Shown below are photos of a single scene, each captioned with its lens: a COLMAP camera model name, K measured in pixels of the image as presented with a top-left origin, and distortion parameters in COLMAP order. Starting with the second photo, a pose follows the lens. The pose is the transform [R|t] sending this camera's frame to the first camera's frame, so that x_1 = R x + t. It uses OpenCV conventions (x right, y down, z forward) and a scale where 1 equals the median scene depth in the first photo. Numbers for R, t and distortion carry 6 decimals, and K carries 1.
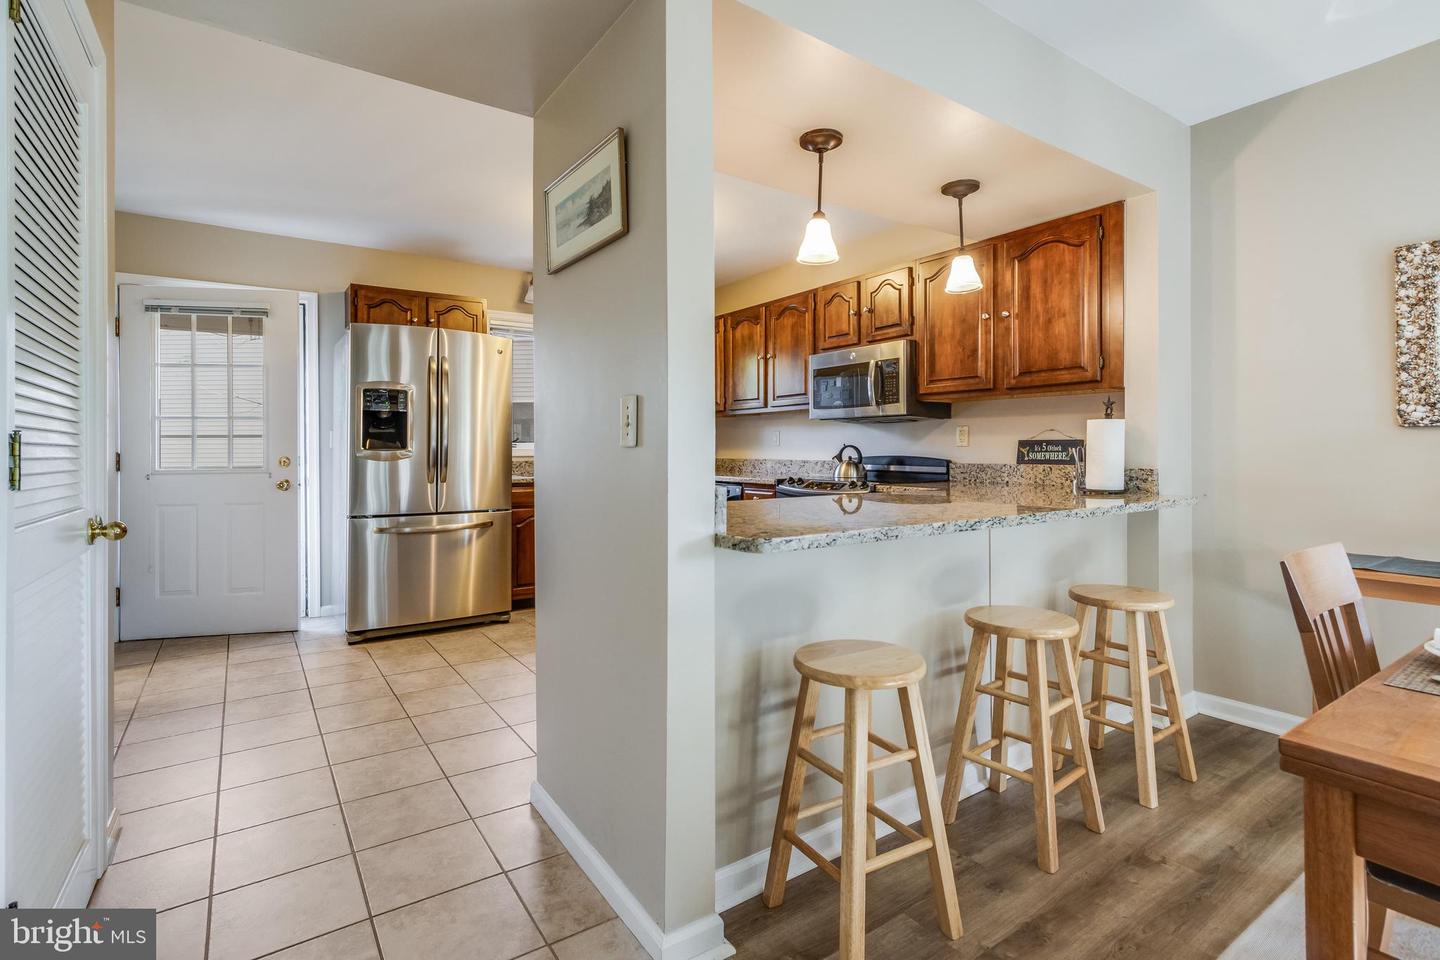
lens RADIAL K [[694.0, 0, 717.2], [0, 694.0, 448.9], [0, 0, 1]] dist [0.000152, -0.000216]
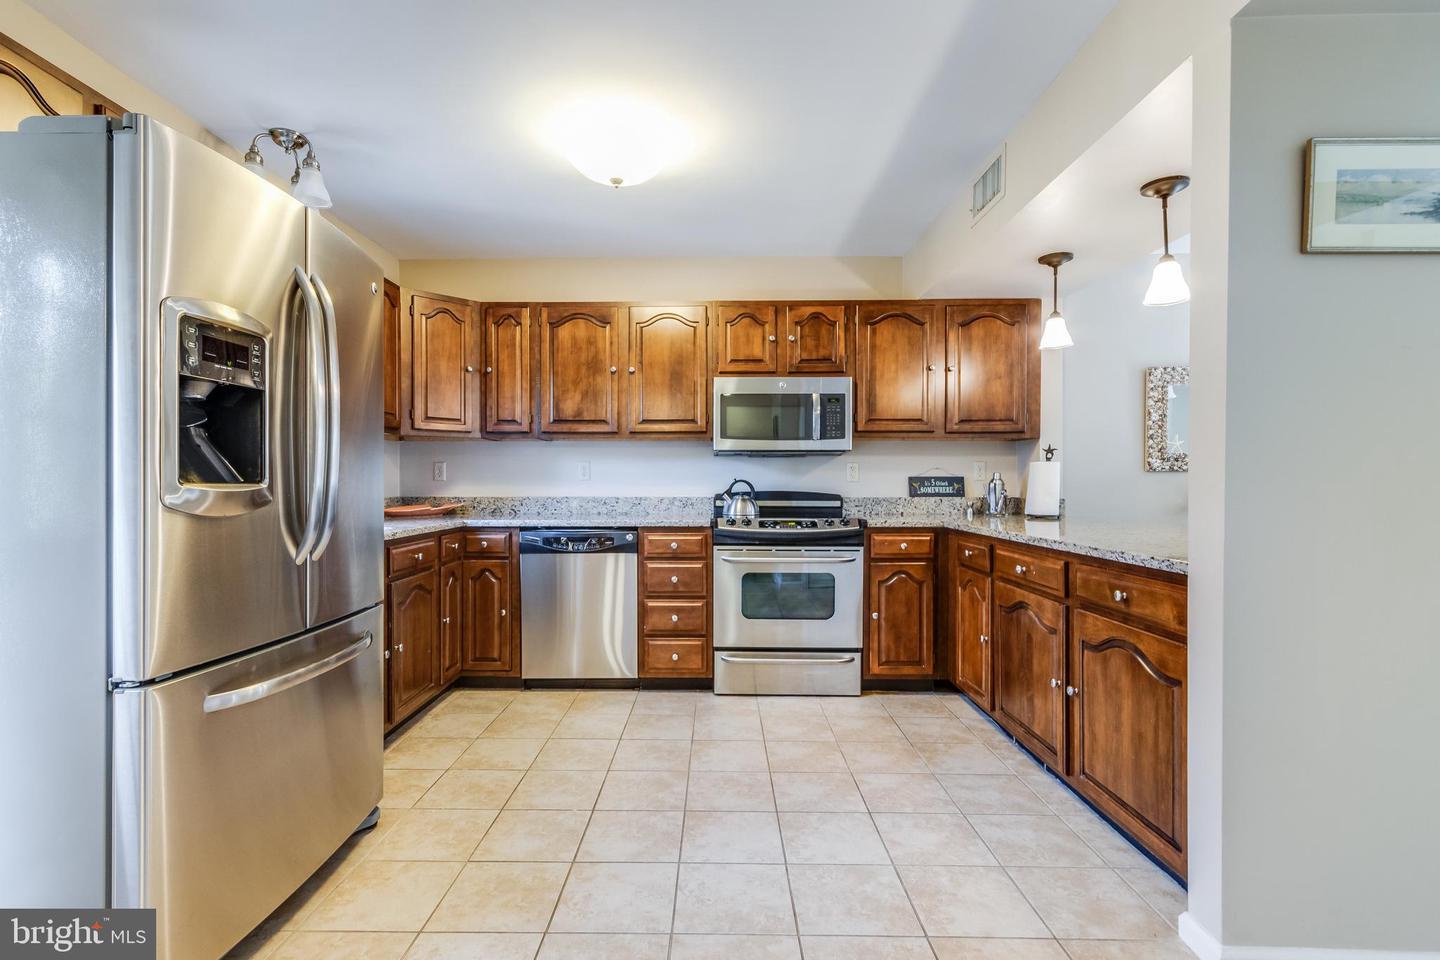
lens RADIAL K [[706.8, 0, 711.1], [0, 706.8, 483.3], [0, 0, 1]] dist [-0.000212, -0.000131]
pose [[0.580629, 0.002409, 0.814165, -0.741849], [-0.000686, 0.999997, -0.002470, 0.001924], [-0.814168, 0.000875, 0.580629, 0.598264]]
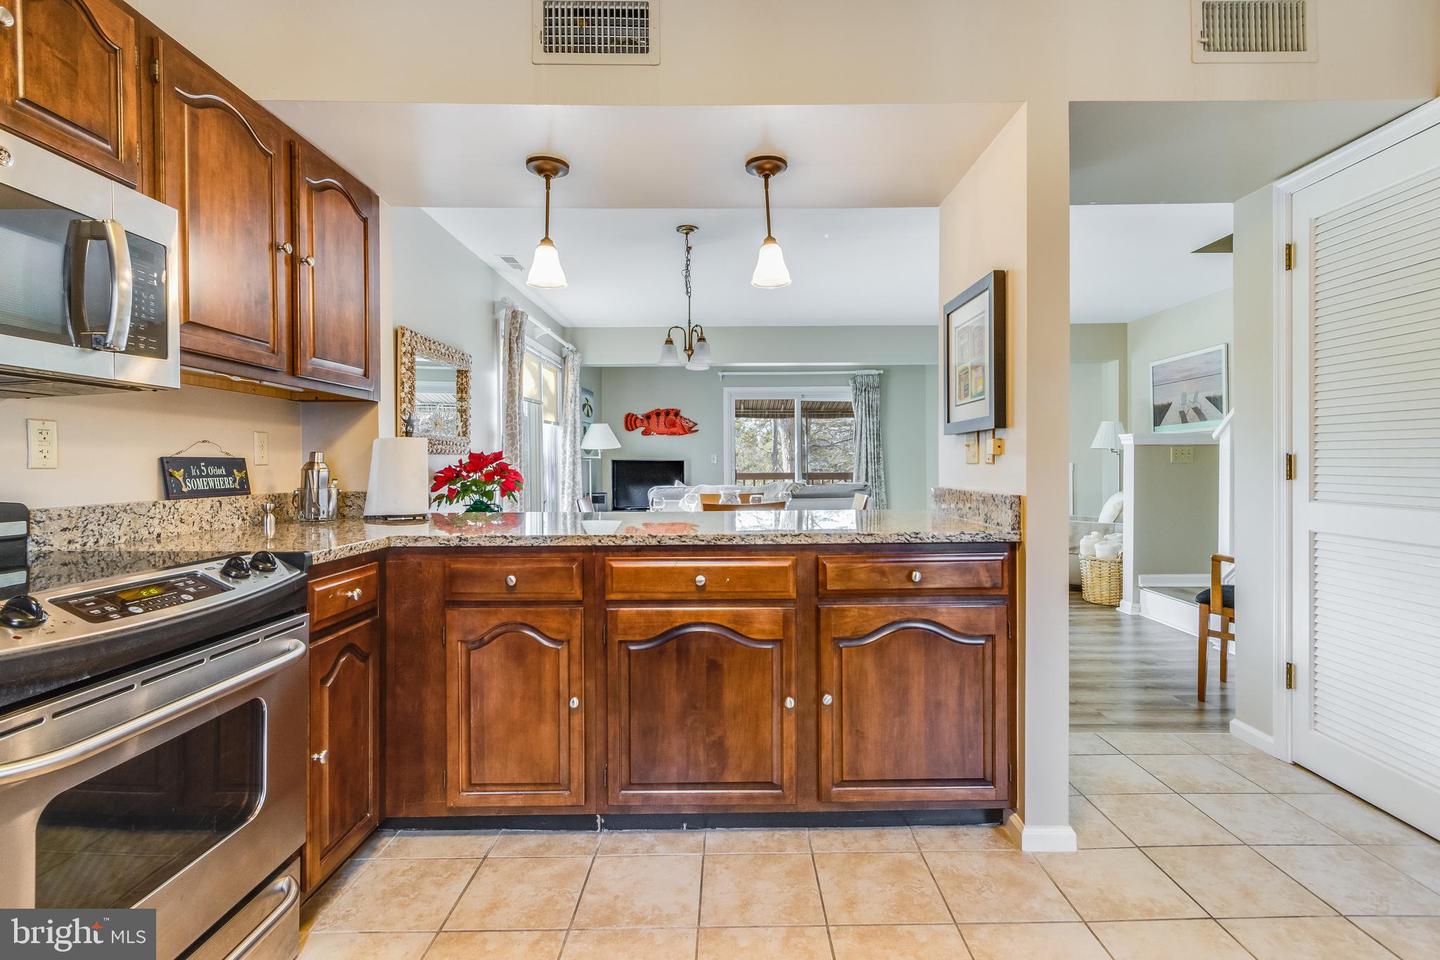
lens RADIAL K [[692.9, 0, 744.1], [0, 692.9, 467.5], [0, 0, 1]] dist [0.010360, -0.000457]
pose [[-0.833560, 0.007174, 0.552382, -0.257791], [0.011250, 0.999929, 0.003990, -0.001087], [-0.552314, 0.009540, -0.833582, 1.237783]]
